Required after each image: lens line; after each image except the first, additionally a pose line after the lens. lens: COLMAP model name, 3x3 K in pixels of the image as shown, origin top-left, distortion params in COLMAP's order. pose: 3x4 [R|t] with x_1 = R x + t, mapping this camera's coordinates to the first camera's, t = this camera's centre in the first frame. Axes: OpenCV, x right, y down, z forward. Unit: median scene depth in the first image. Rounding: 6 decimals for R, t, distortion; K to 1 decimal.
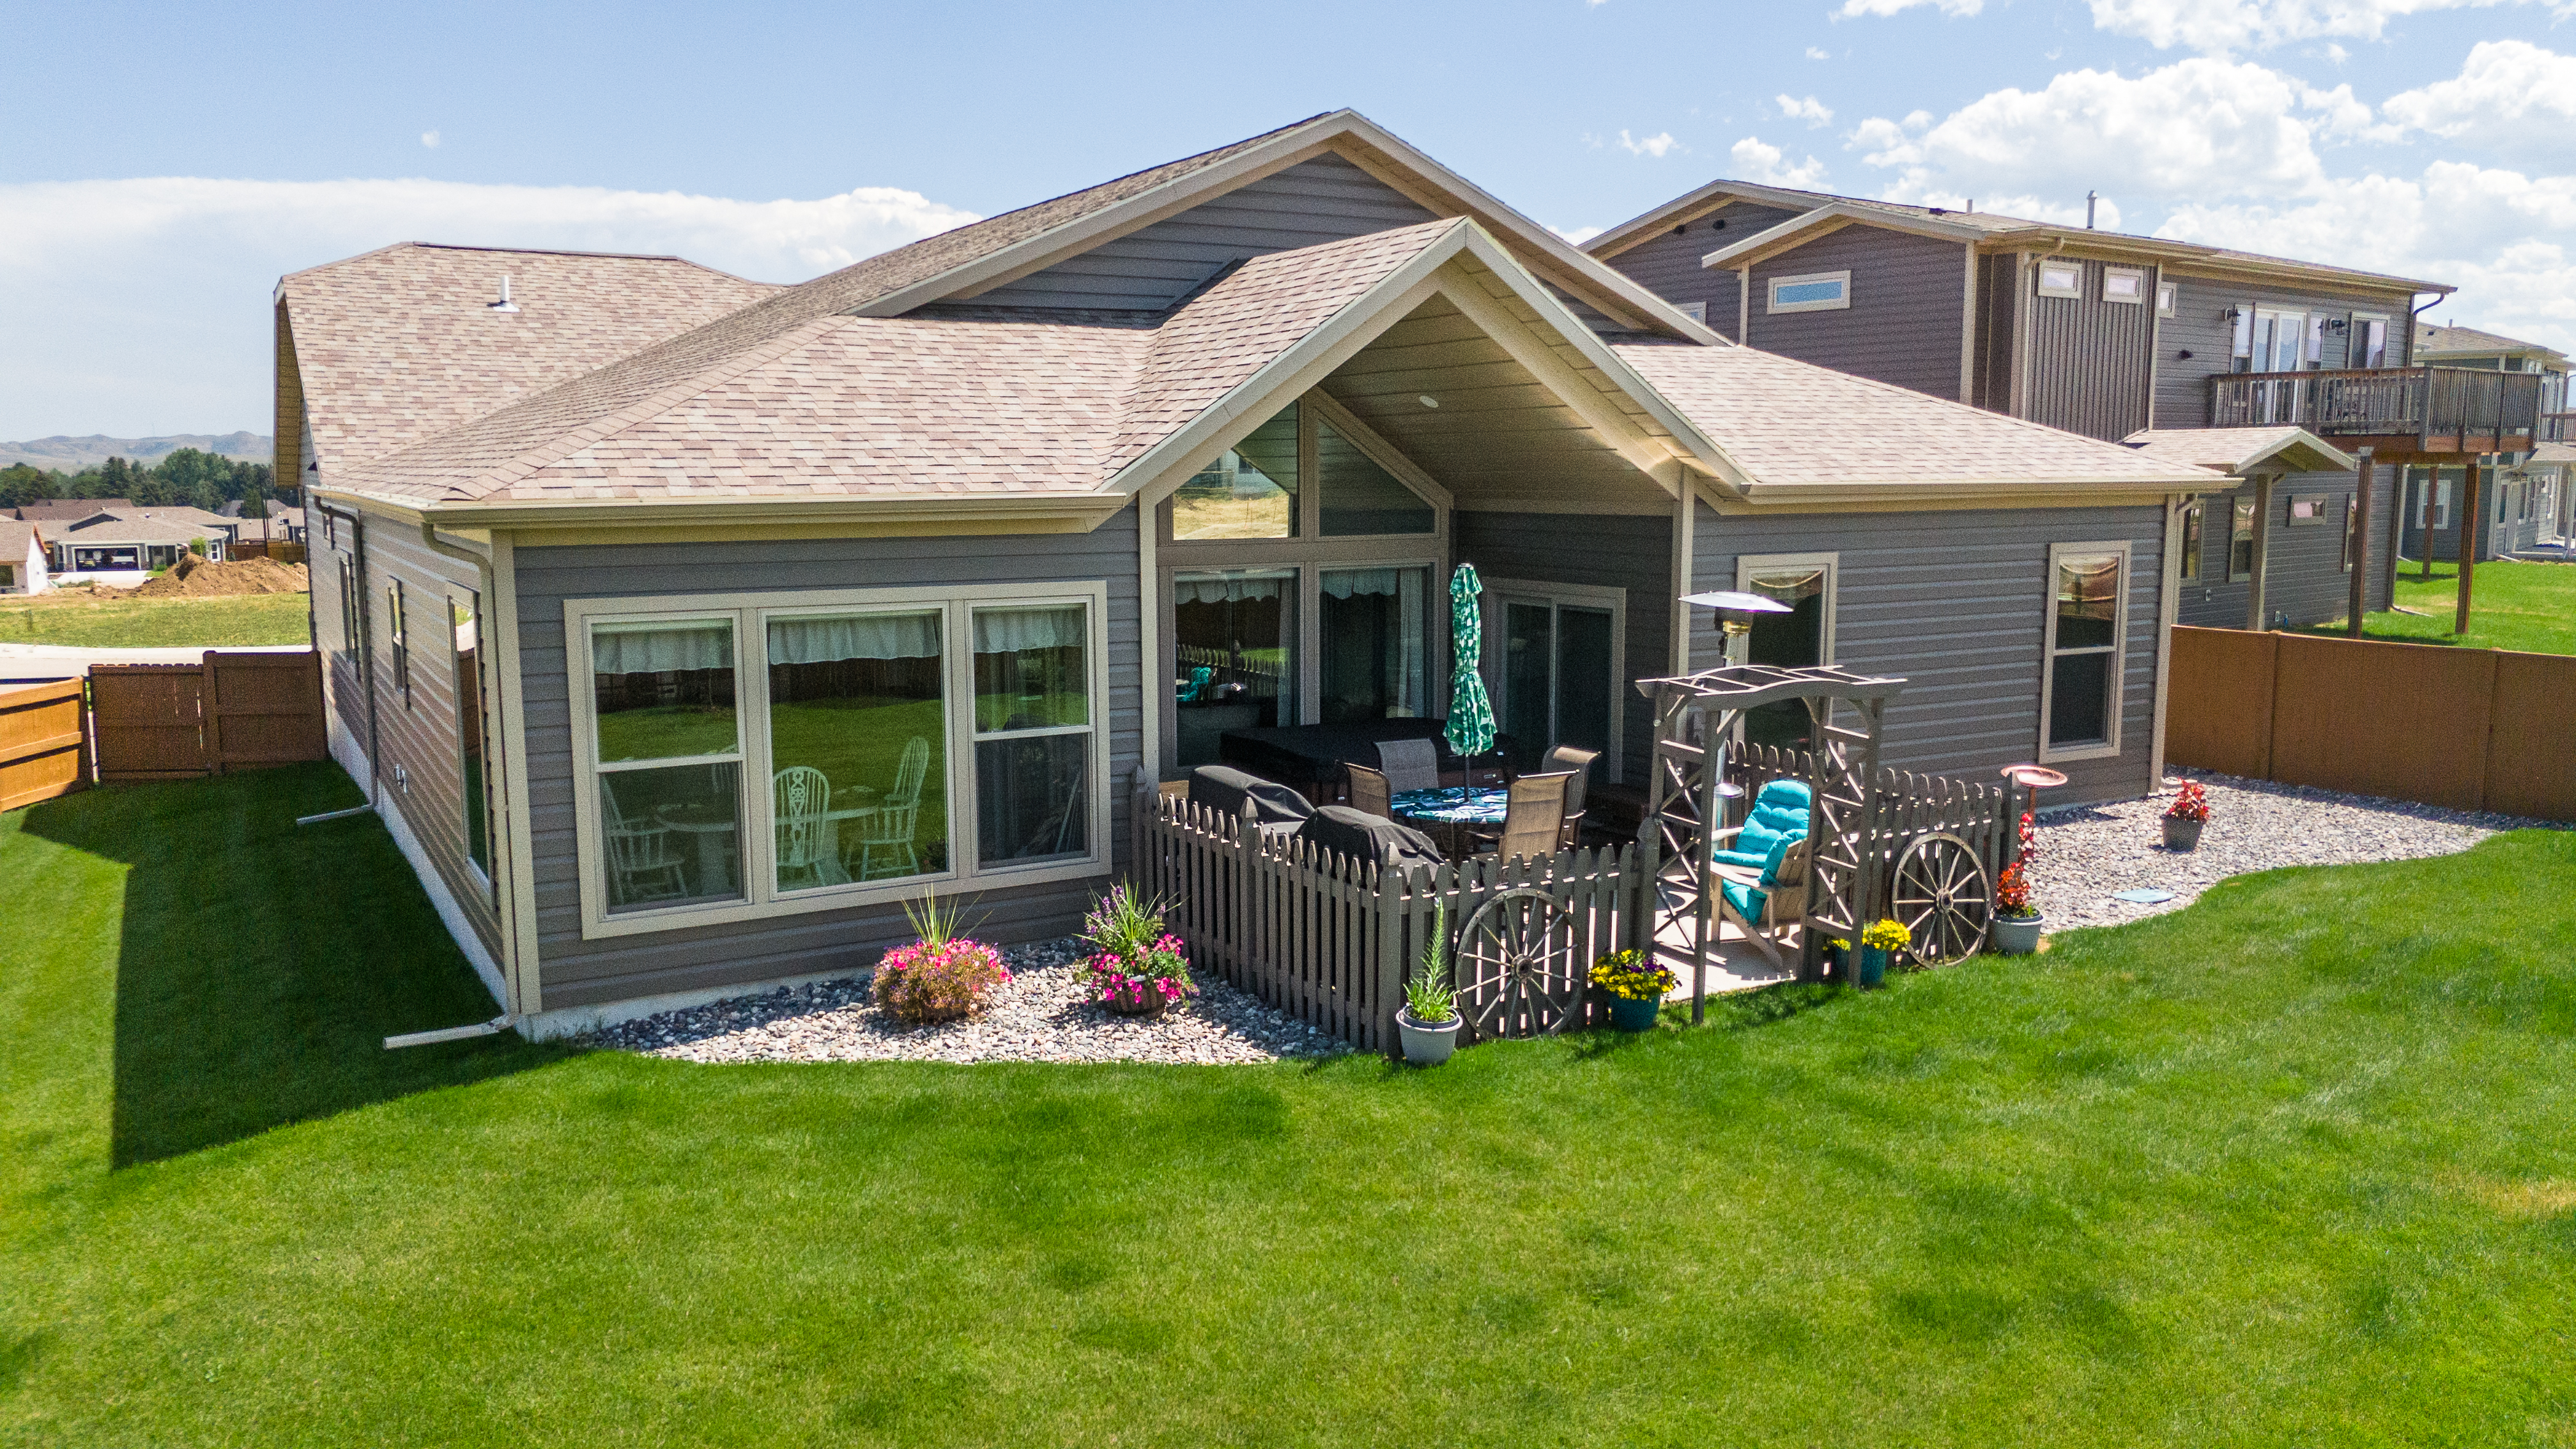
lens RADIAL K [[1888.8, 0, 1274.5], [0, 1888.8, 720.0], [0, 0, 1]] dist [0.119760, -0.118885]
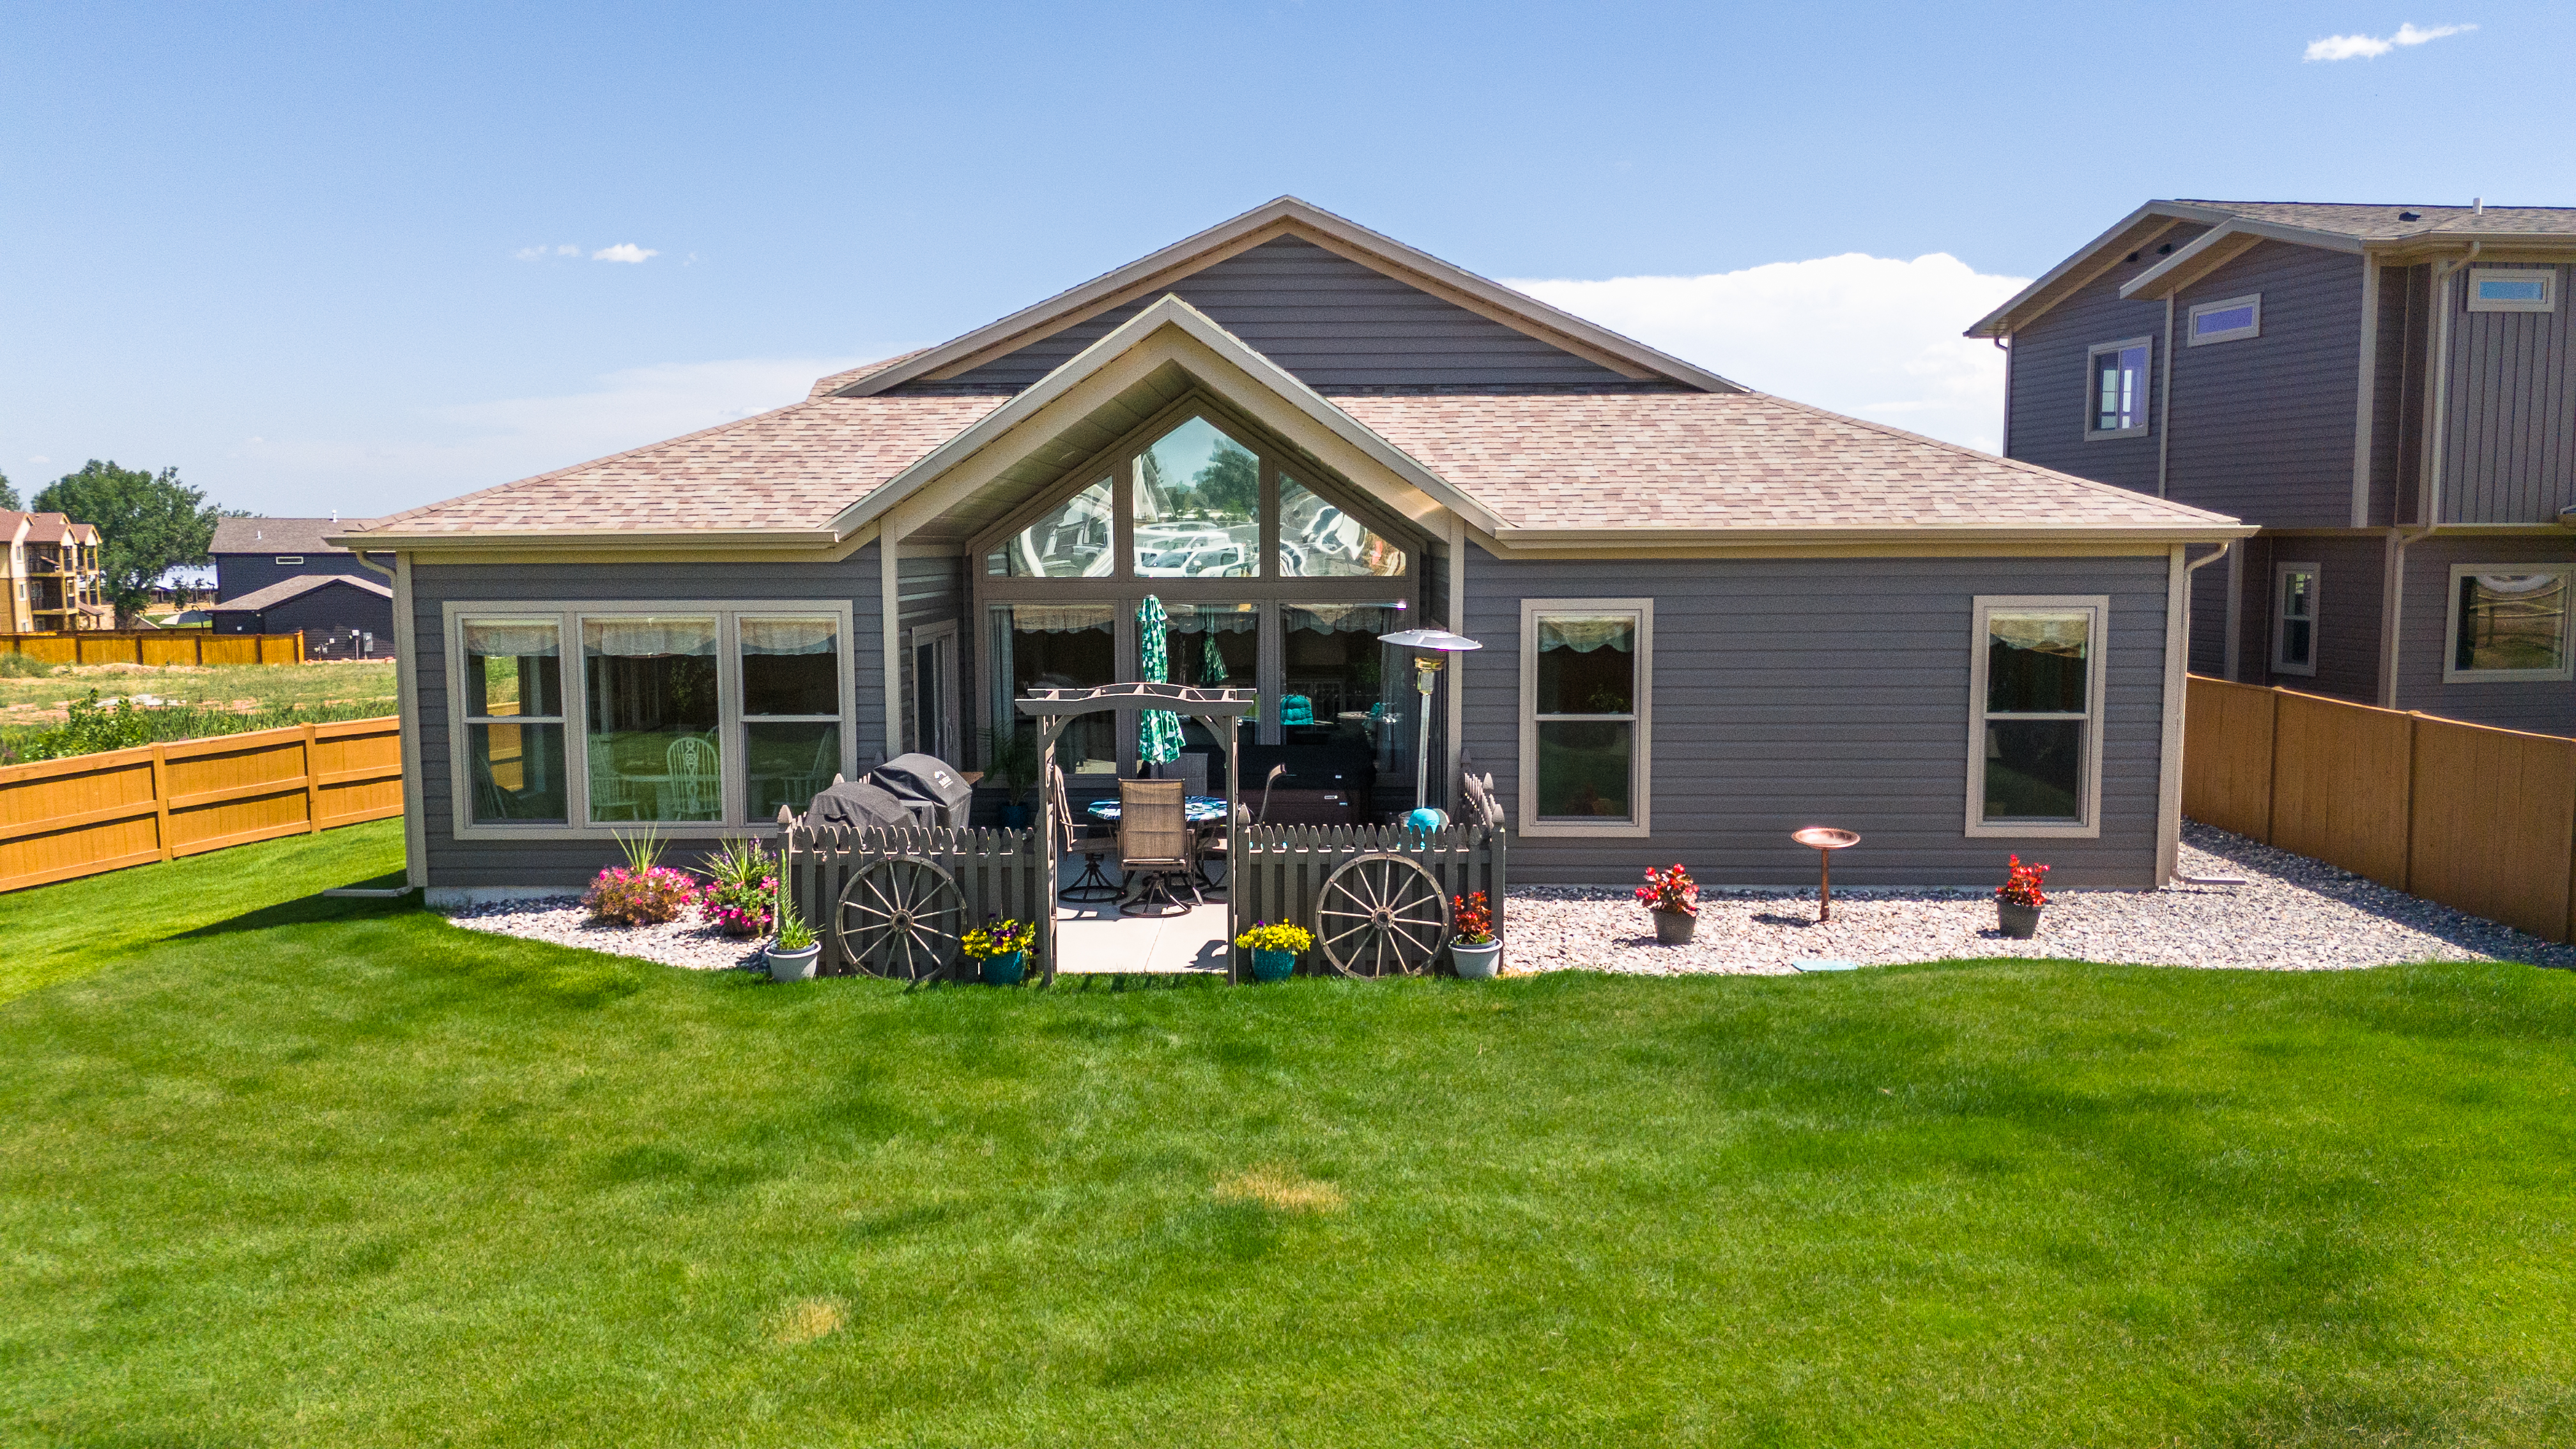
lens RADIAL K [[1888.8, 0, 1274.5], [0, 1888.8, 720.0], [0, 0, 1]] dist [0.119760, -0.118885]
pose [[0.860078, 0.050301, -0.507677, 0.680240], [-0.068650, 0.997488, -0.017470, 0.006308], [0.505523, 0.049878, 0.861370, 0.058038]]
